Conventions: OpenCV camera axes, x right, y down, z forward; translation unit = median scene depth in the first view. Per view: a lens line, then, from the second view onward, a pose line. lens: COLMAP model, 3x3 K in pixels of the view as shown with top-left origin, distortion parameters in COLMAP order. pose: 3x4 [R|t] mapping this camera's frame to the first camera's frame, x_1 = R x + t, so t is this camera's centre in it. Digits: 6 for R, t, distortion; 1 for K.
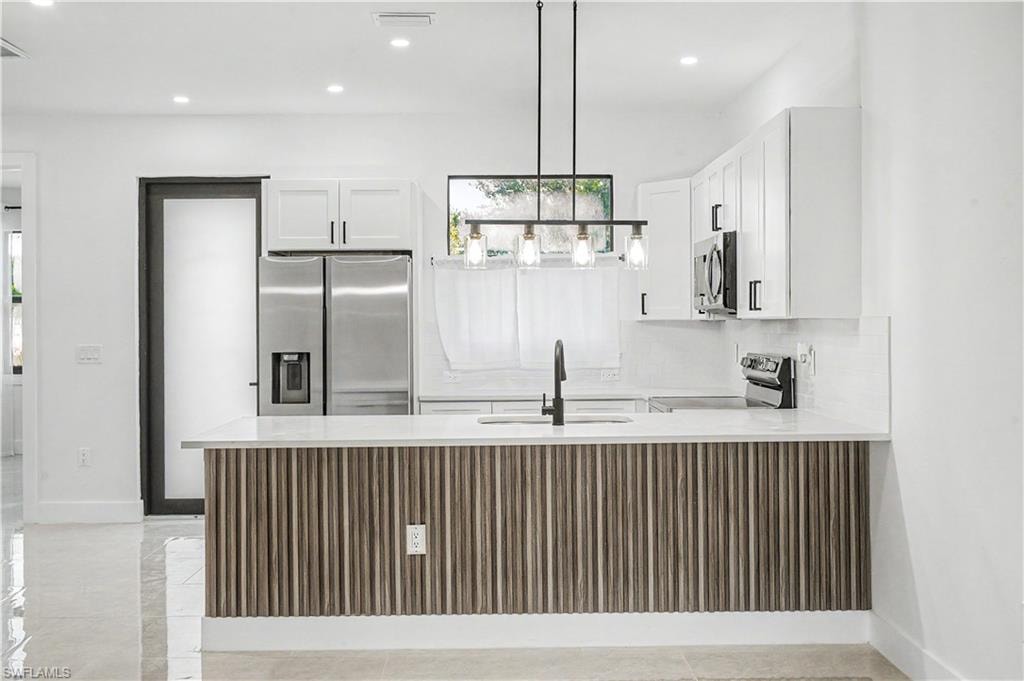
lens RADIAL K [[1178.9, 0, 726.8], [0, 1178.9, 316.0], [0, 0, 1]] dist [-0.002146, -0.032602]
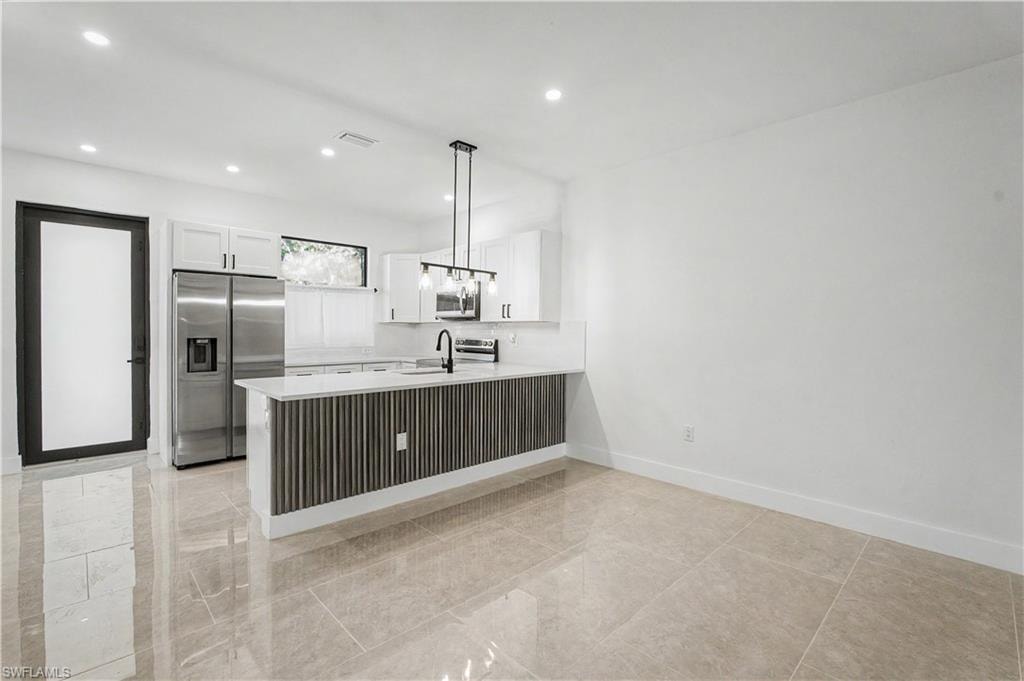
lens RADIAL K [[460.6, 0, 501.0], [0, 460.6, 339.1], [0, 0, 1]] dist [-0.002048, -0.000142]
pose [[0.743730, -0.001199, 0.668479, -0.588678], [-0.009746, 0.999873, 0.012636, 0.025867], [-0.668409, -0.015912, 0.743624, 0.377631]]
